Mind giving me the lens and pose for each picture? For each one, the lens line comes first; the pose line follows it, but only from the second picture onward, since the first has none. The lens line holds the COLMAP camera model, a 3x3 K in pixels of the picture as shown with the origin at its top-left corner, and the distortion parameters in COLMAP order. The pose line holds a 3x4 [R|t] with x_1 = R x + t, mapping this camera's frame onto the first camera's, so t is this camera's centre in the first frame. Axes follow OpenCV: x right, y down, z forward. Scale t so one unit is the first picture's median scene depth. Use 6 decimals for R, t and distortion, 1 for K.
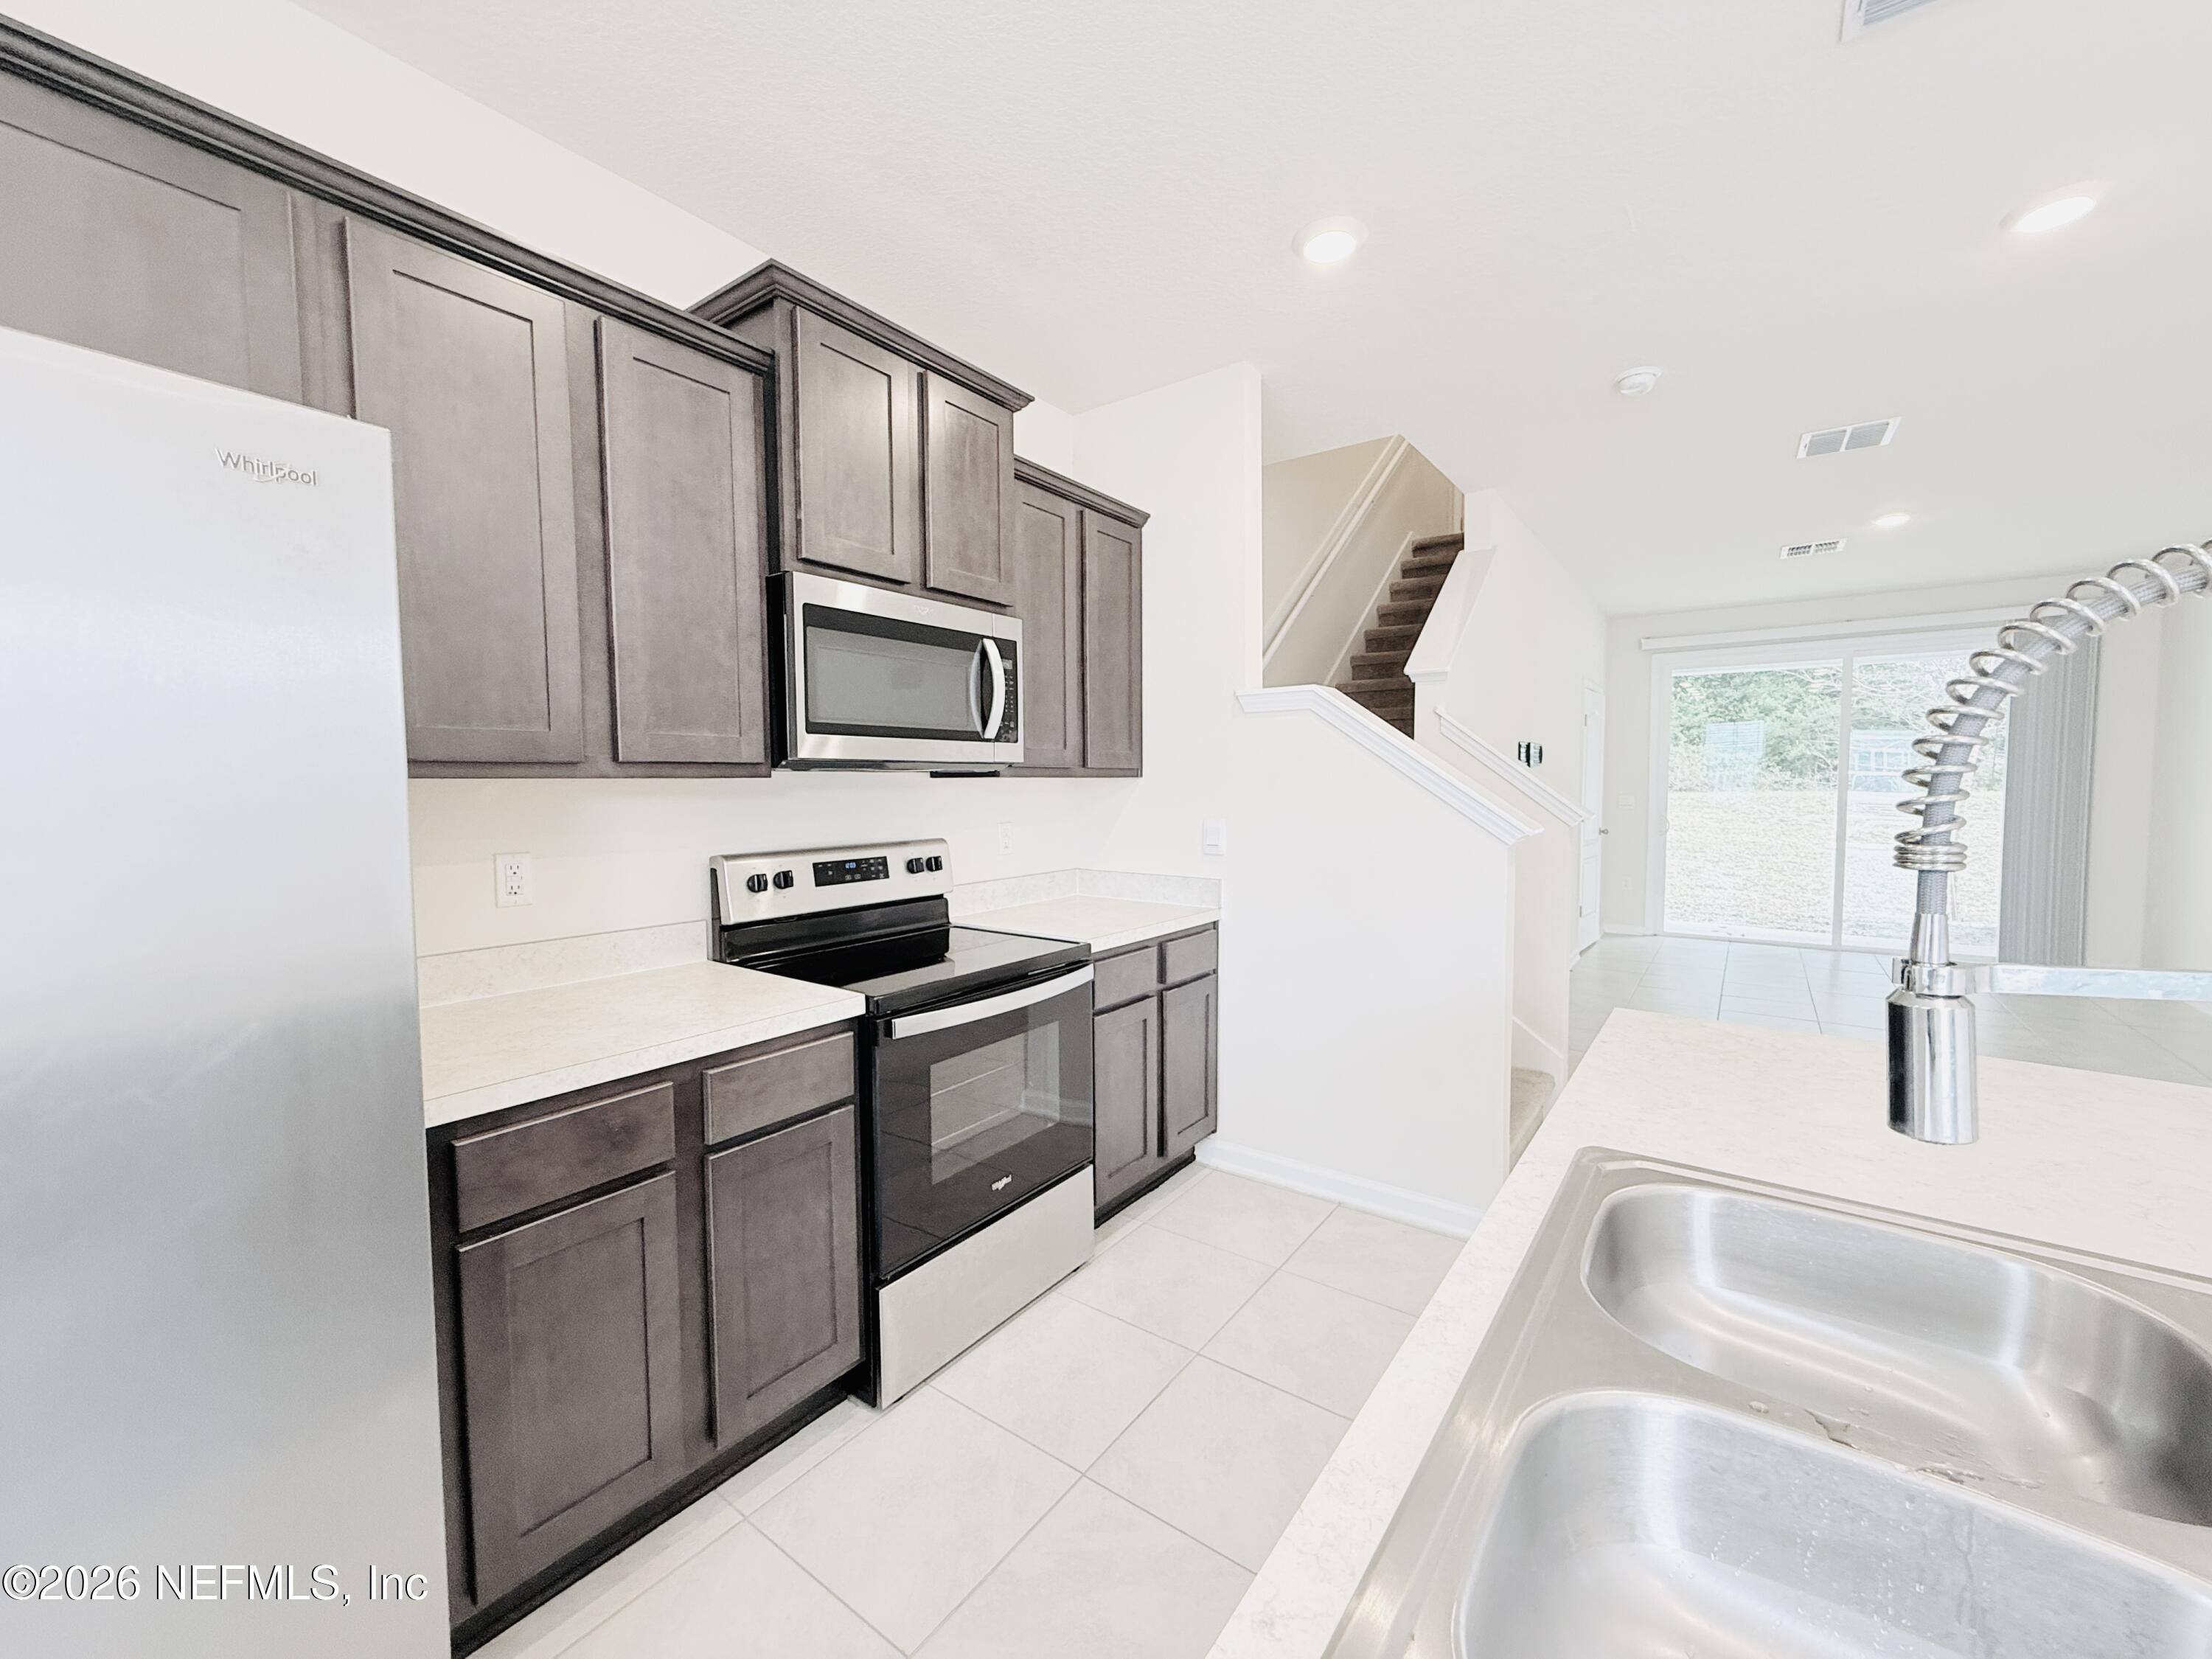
lens RADIAL K [[887.7, 0, 1103.1], [0, 887.7, 831.8], [0, 0, 1]] dist [0.000659, 0.000309]
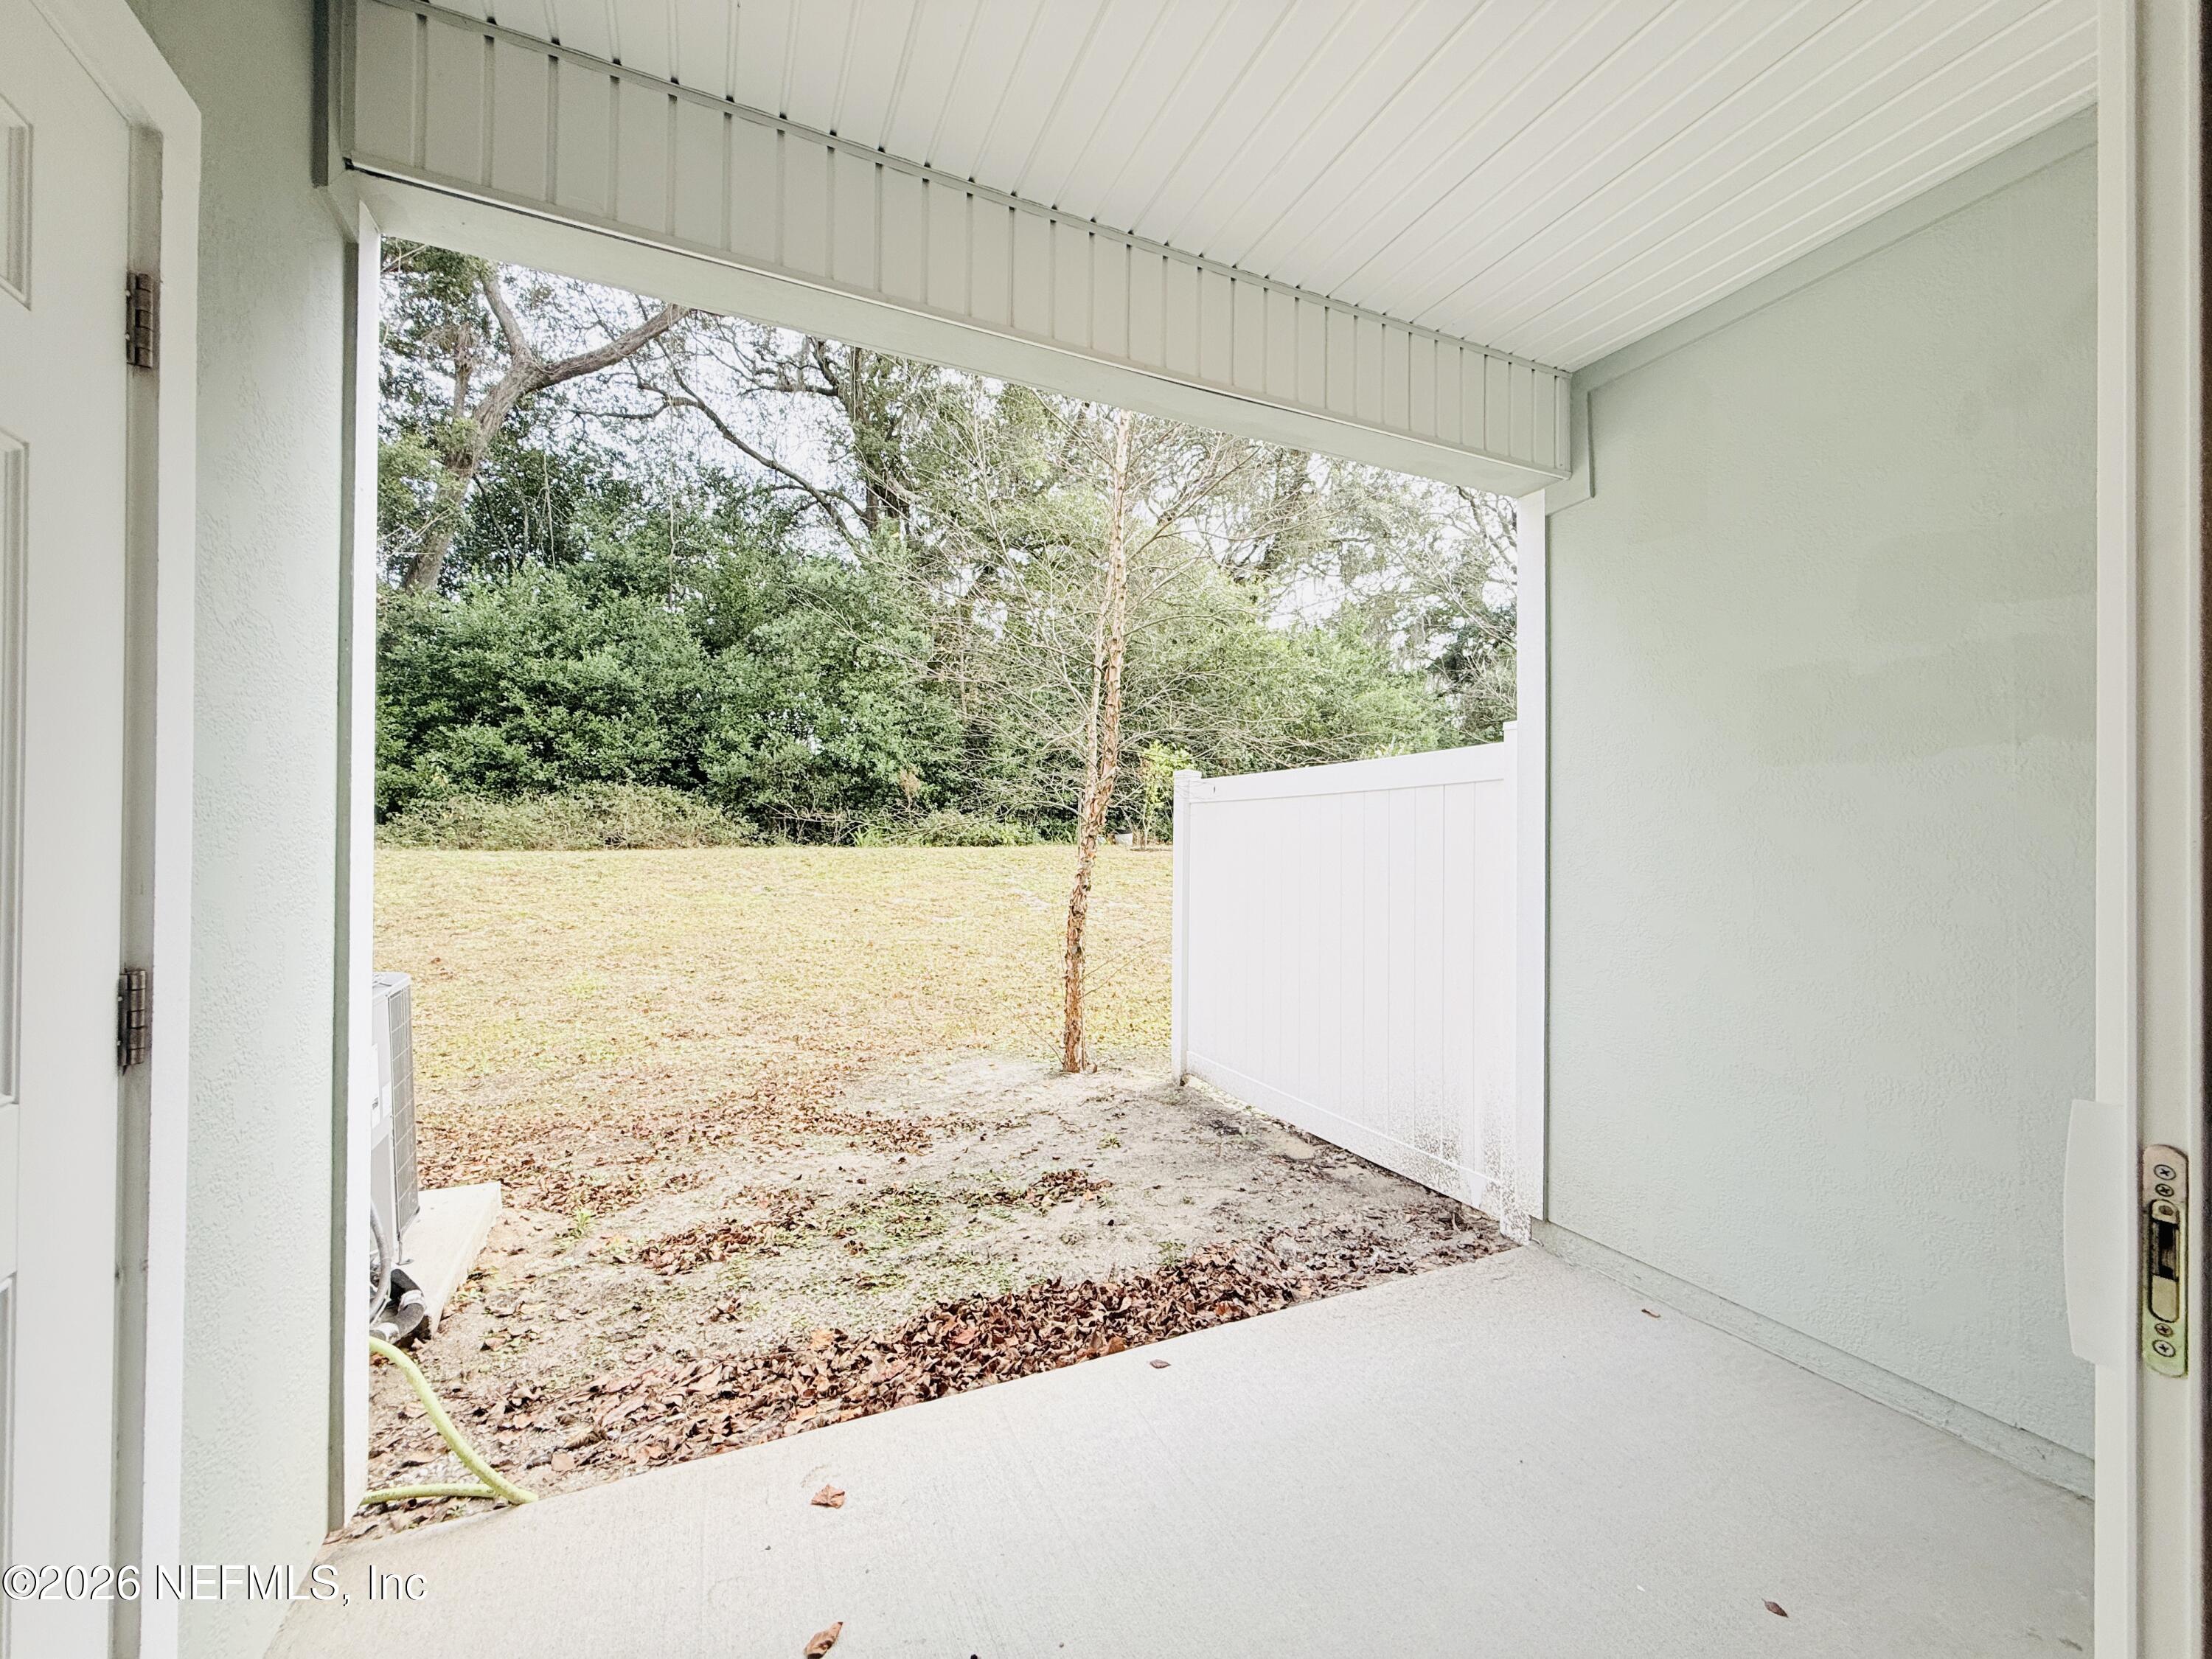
lens RADIAL K [[887.7, 0, 1098.9], [0, 887.7, 836.8], [0, 0, 1]] dist [0.000659, 0.000309]
pose [[0.487387, 0.008182, 0.873148, 1.822055], [0.043518, 0.998486, -0.033649, -0.123257], [-0.872101, 0.054397, 0.486293, 2.788378]]
